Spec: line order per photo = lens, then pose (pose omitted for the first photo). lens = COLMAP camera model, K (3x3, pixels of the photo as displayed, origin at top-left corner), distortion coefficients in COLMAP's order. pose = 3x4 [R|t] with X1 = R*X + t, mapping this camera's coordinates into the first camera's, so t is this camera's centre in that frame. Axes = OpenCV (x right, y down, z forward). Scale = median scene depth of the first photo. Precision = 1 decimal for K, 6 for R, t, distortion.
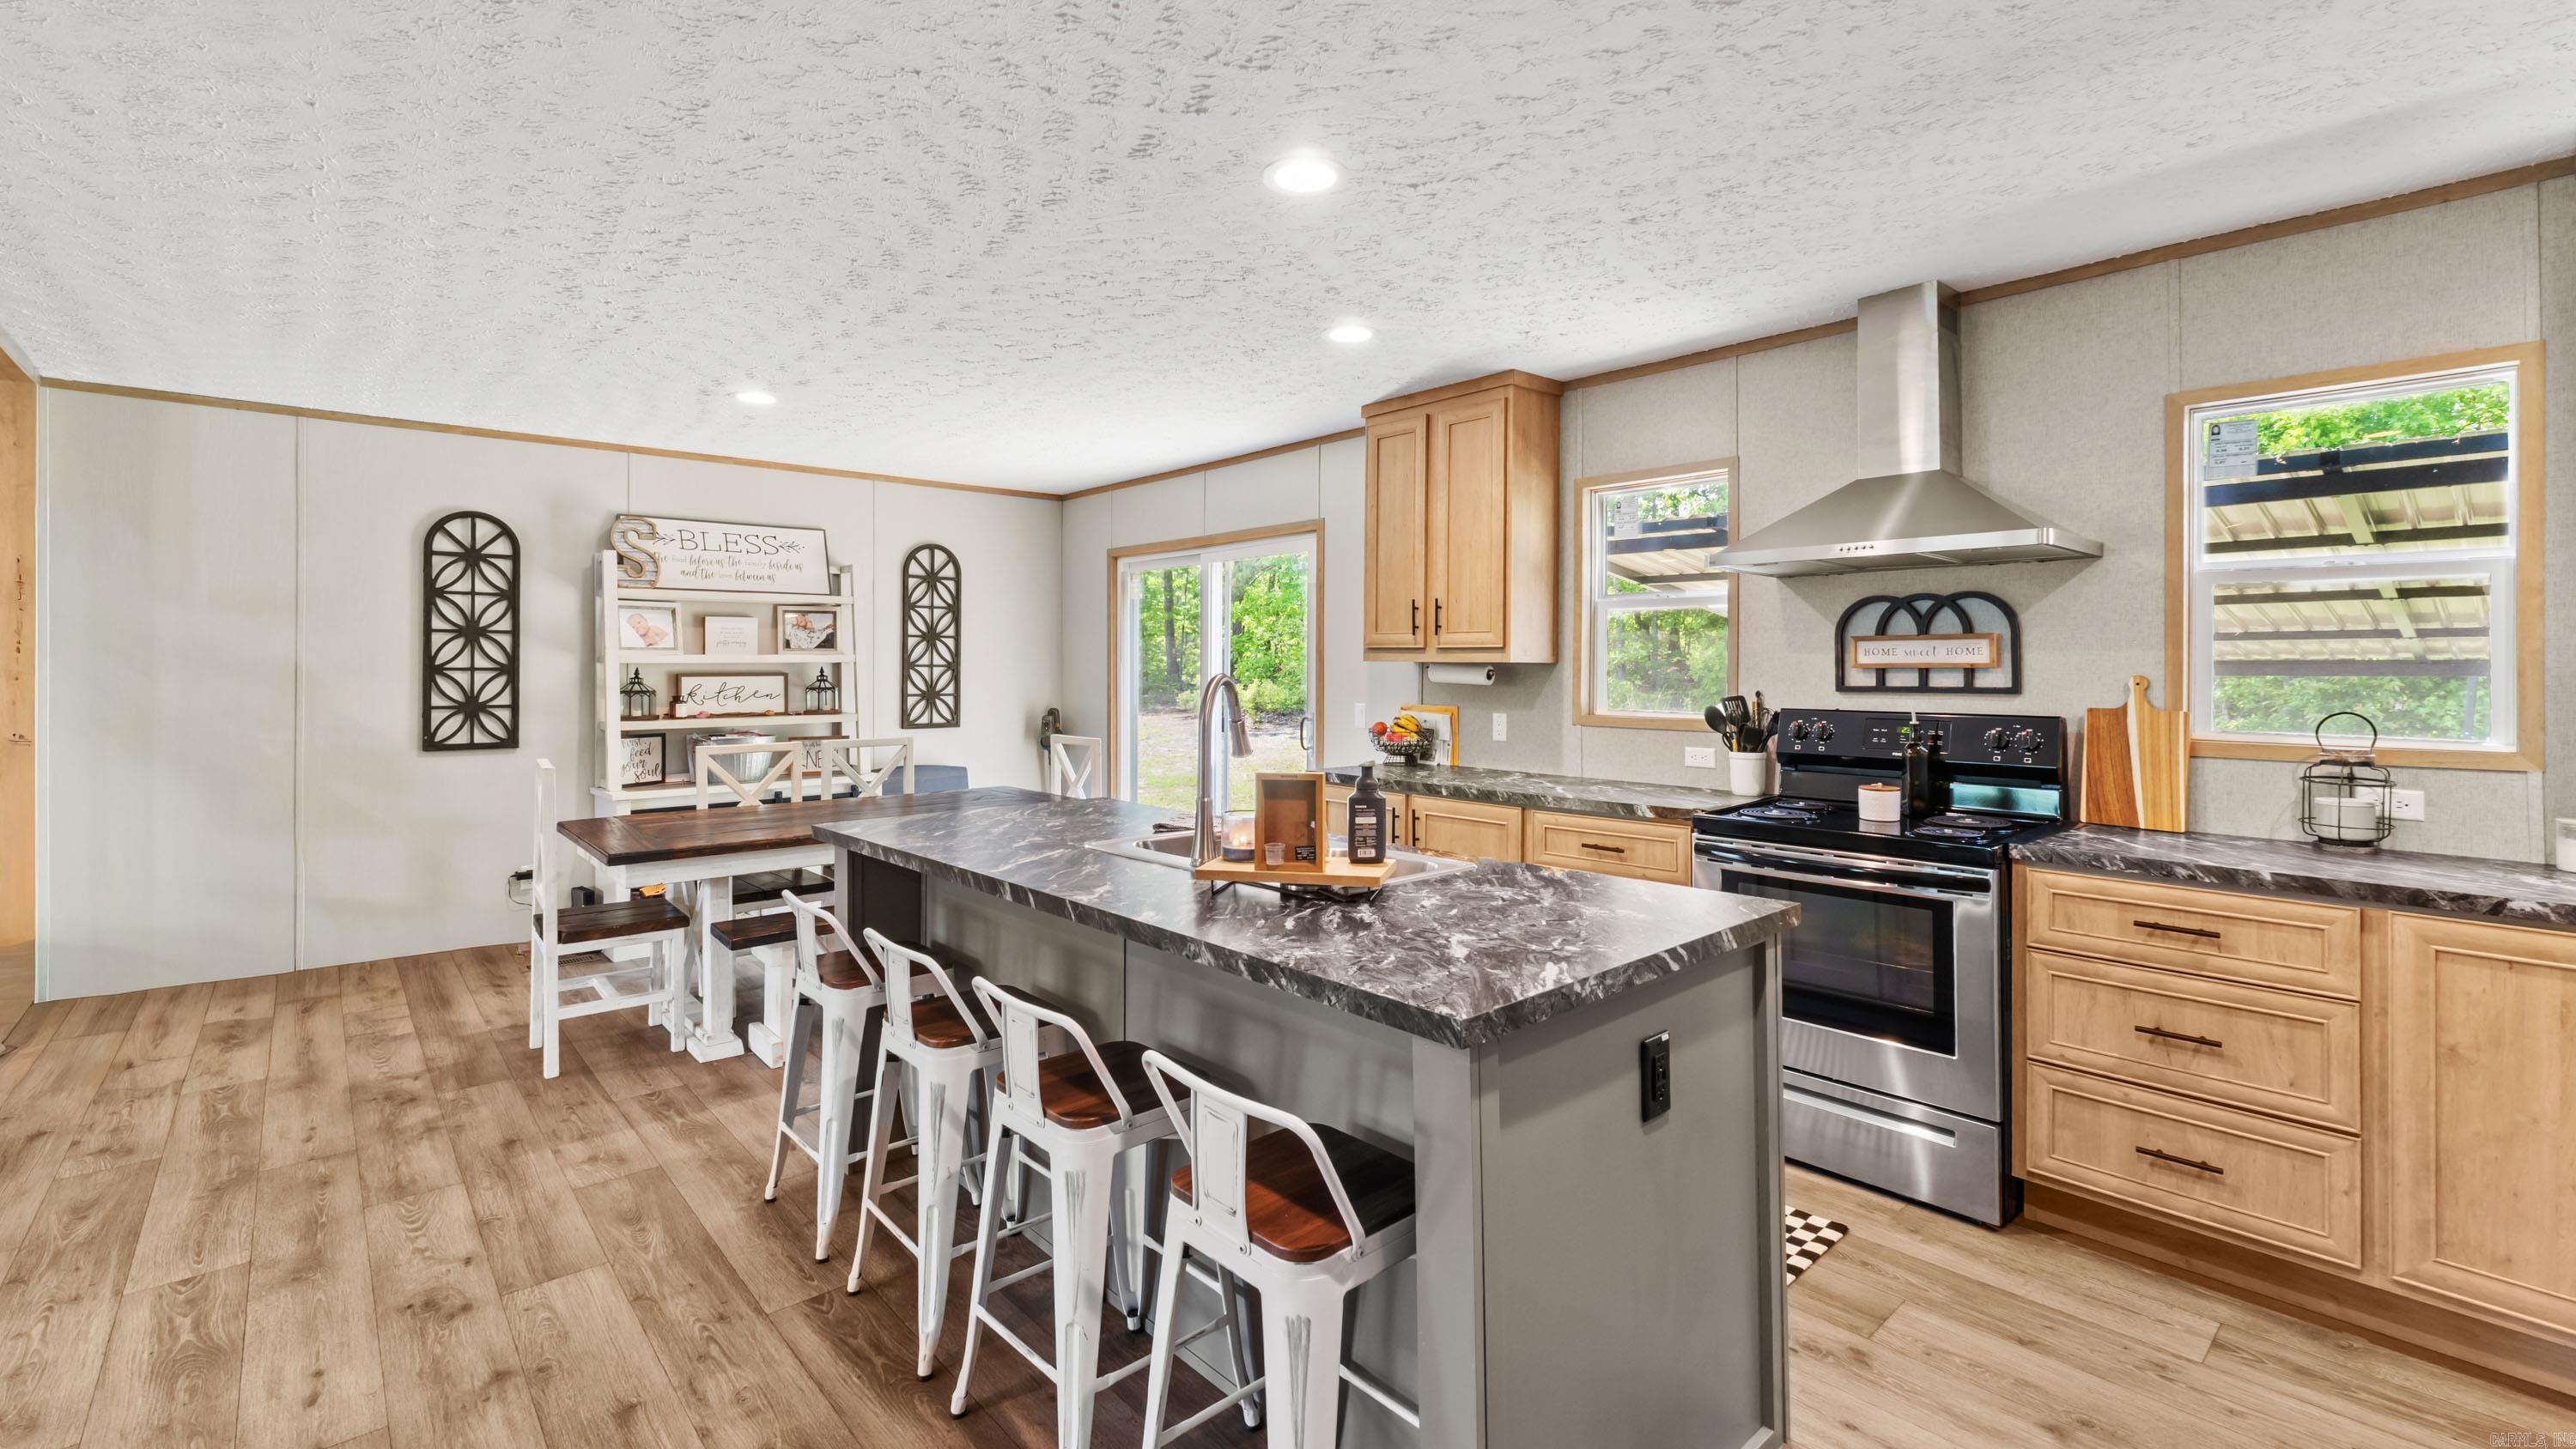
lens RADIAL K [[1086.6, 0, 1342.1], [0, 1086.6, 757.6], [0, 0, 1]] dist [-0.018240, -0.000208]
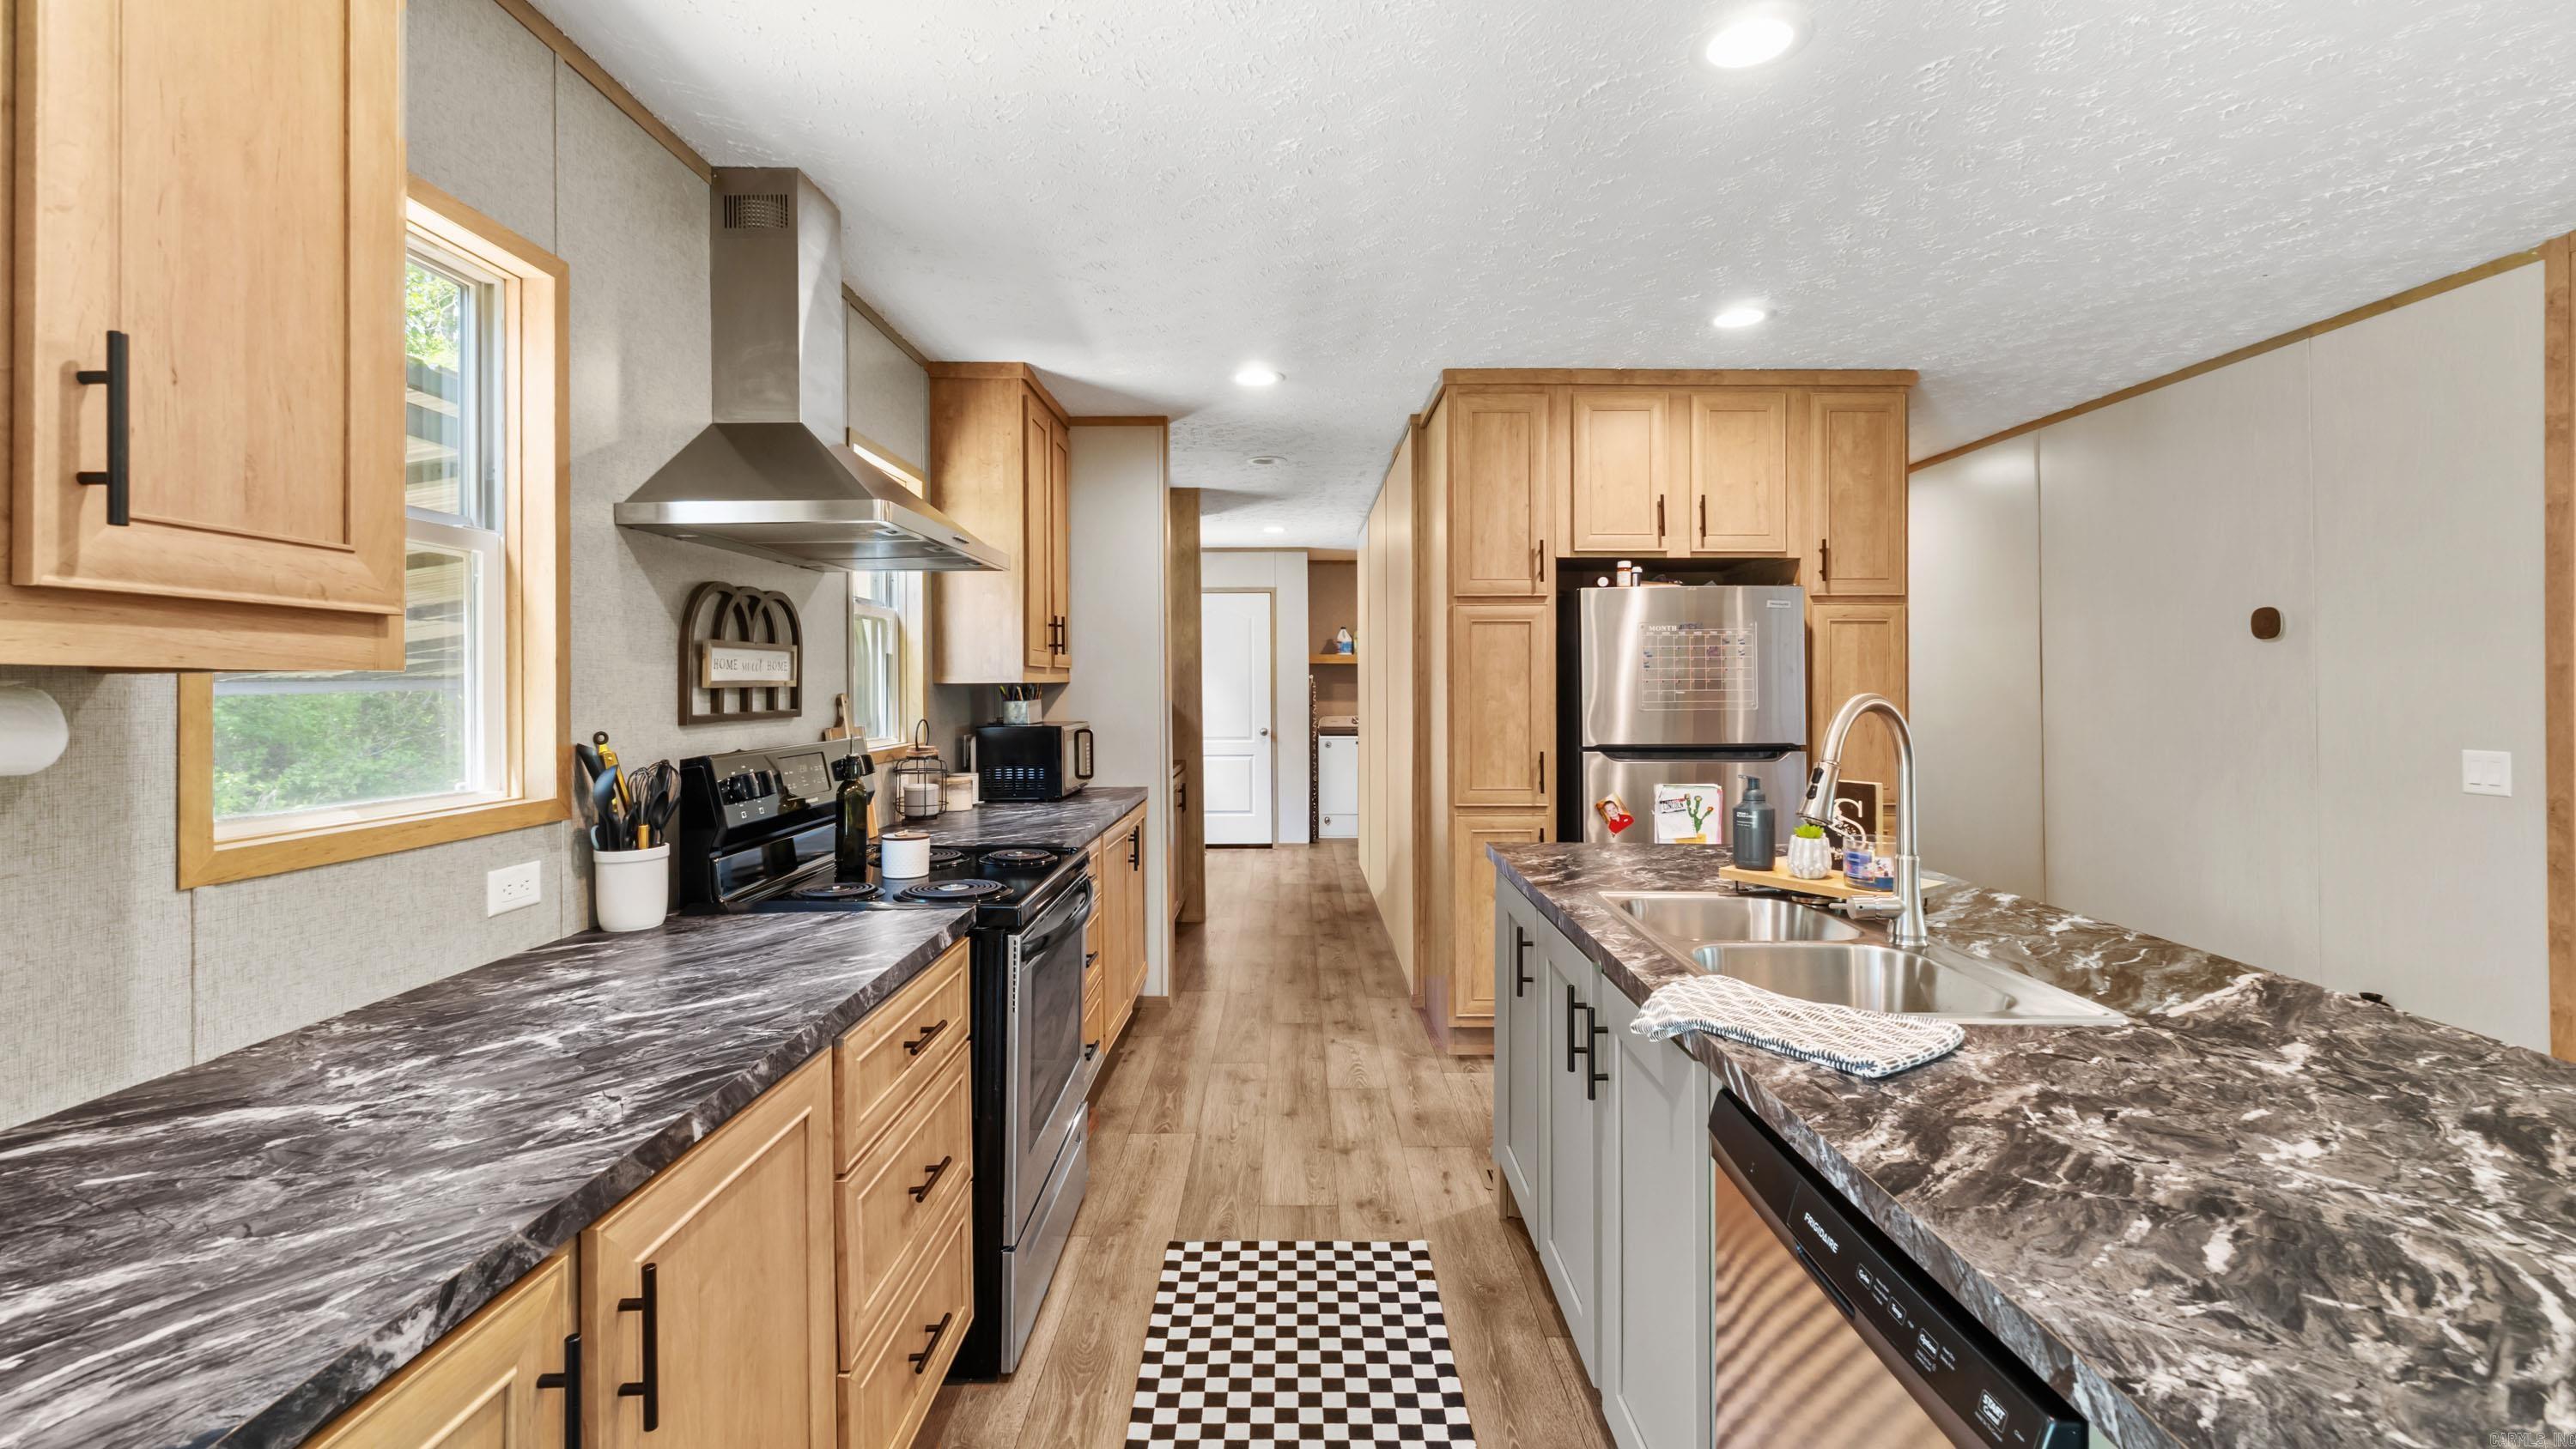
lens RADIAL K [[1090.7, 0, 1292.6], [0, 1090.7, 691.1], [0, 0, 1]] dist [0.001692, 0.000120]
pose [[-0.720586, -0.003637, 0.693356, -0.263900], [0.057298, 0.996254, 0.064775, -0.112709], [-0.690994, 0.086404, -0.717678, 1.339896]]
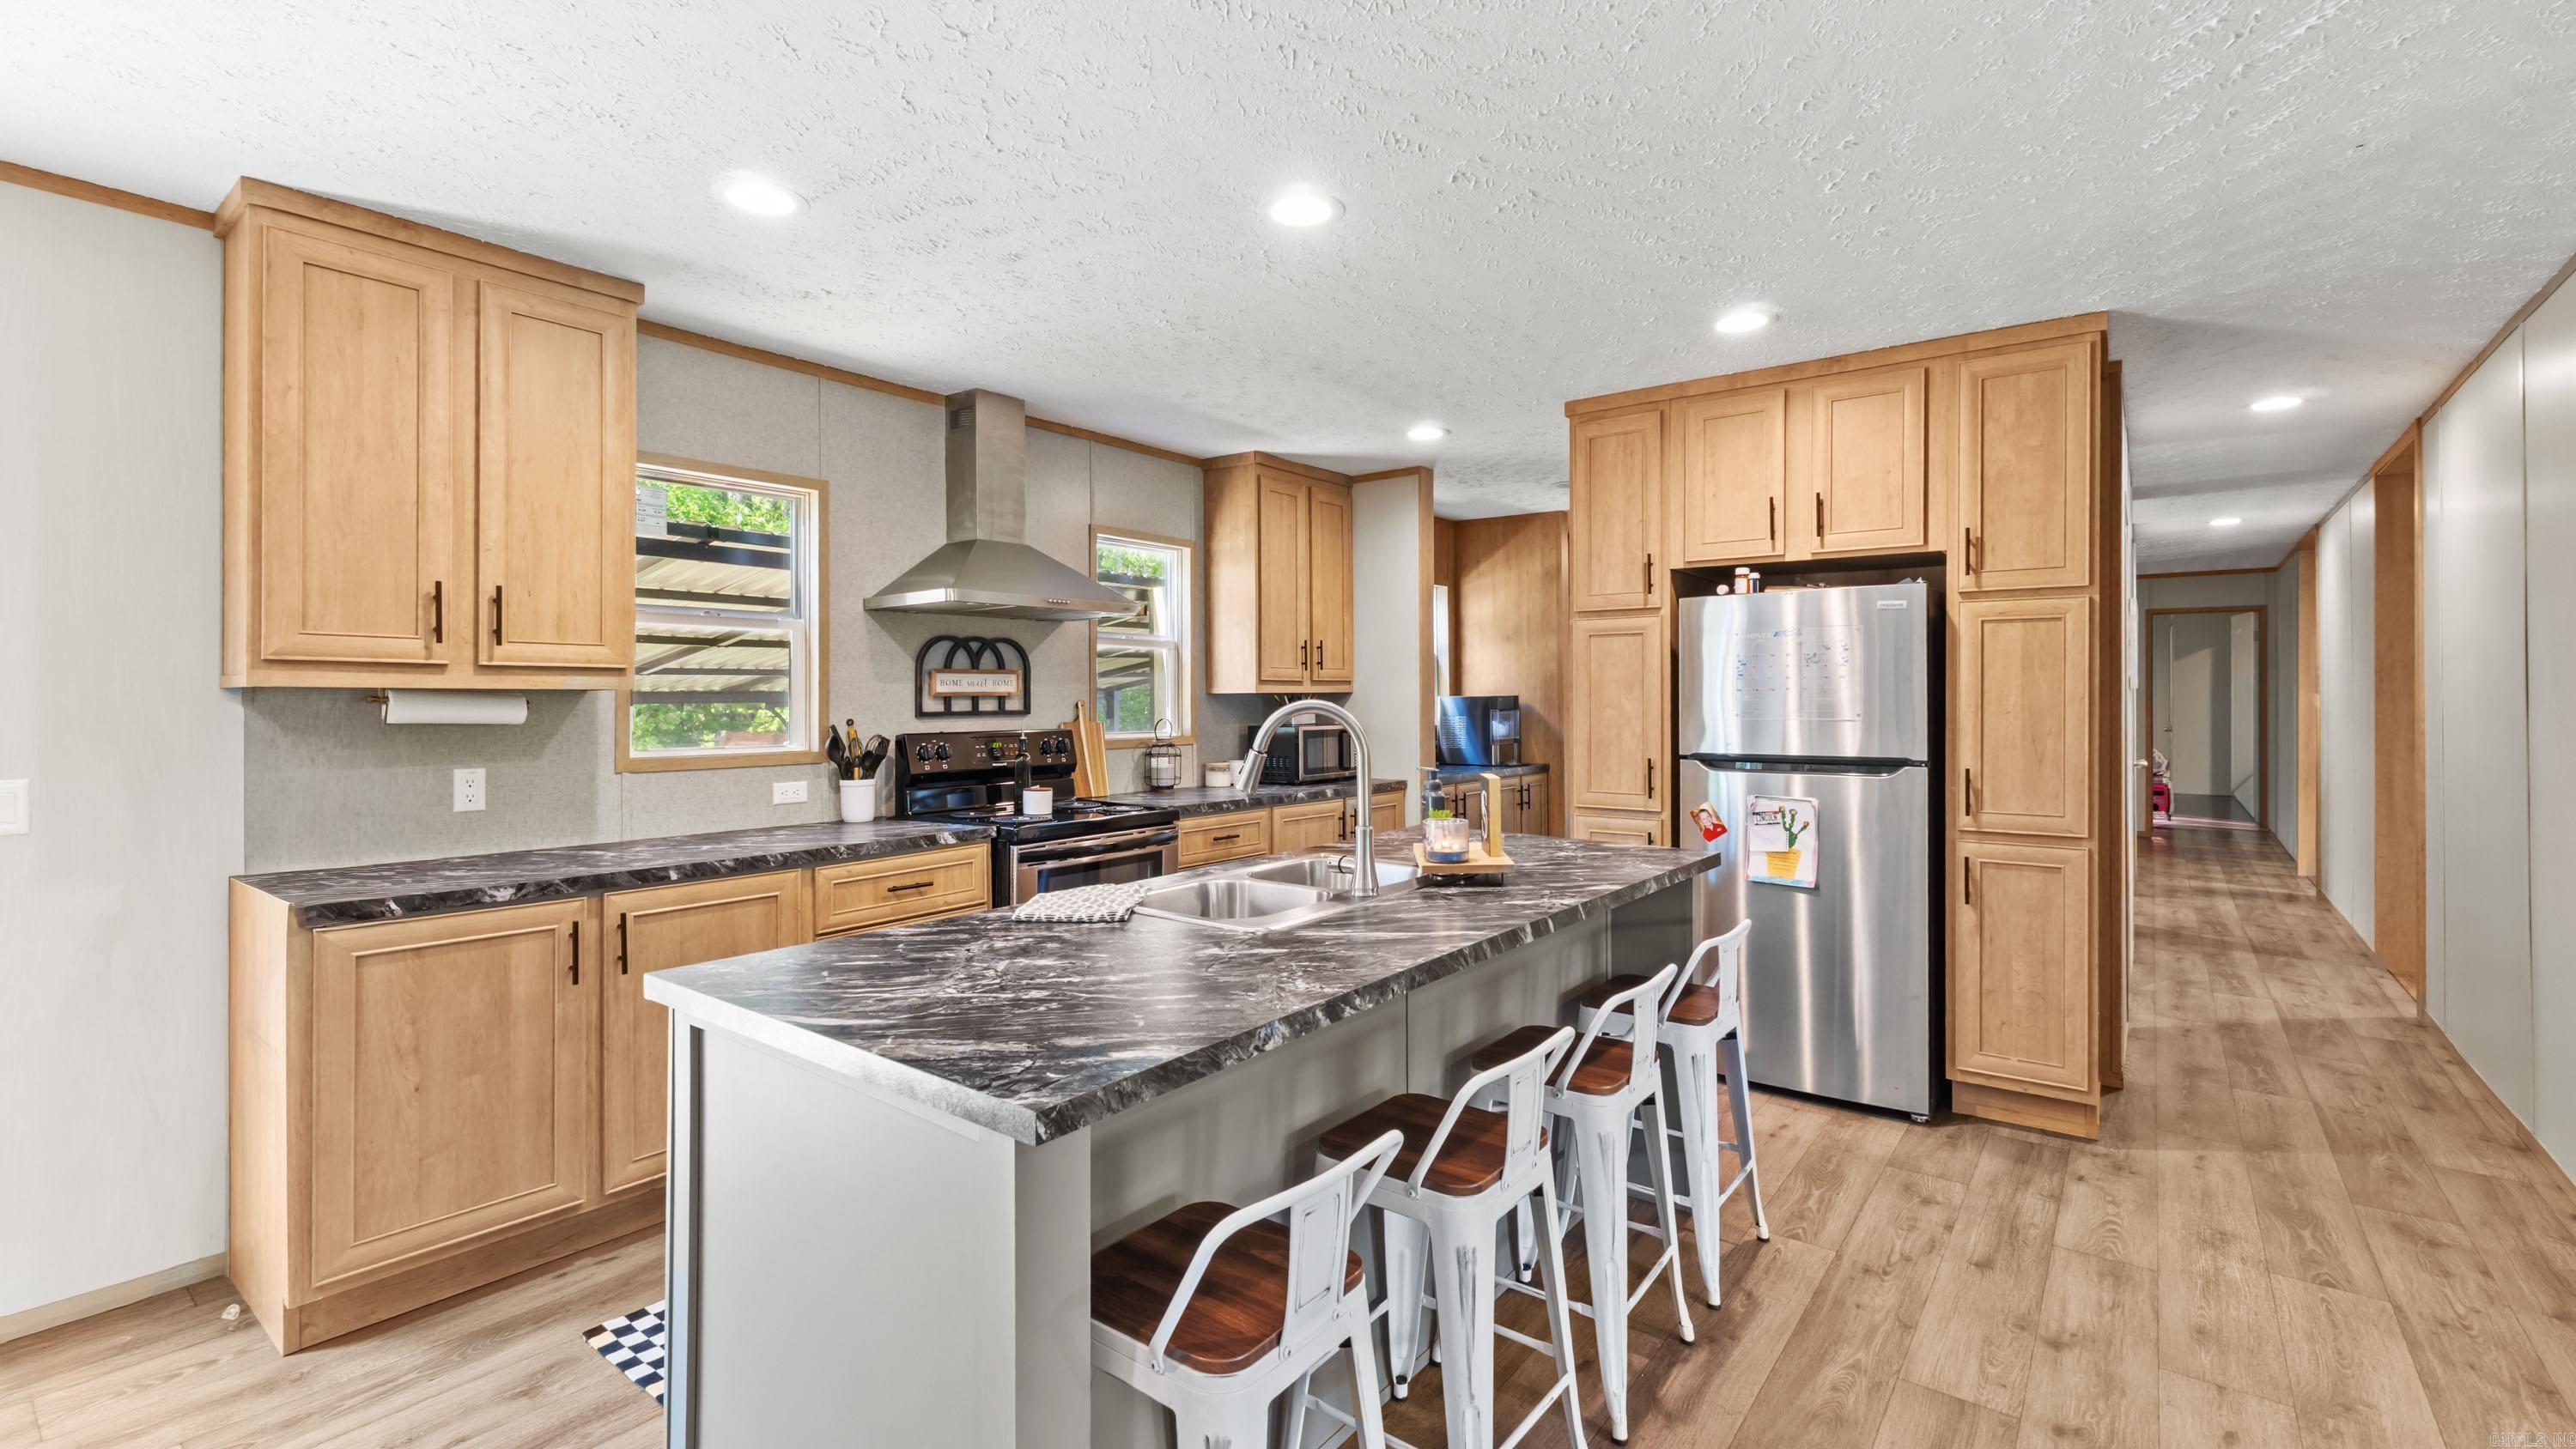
lens RADIAL K [[1111.3, 0, 1298.7], [0, 1111.3, 705.1], [0, 0, 1]] dist [0.002600, 0.000204]
pose [[-0.149904, -0.008516, 0.988664, -0.826616], [0.082091, 0.996403, 0.021029, -0.072150], [-0.985287, 0.084313, -0.148666, 0.863491]]
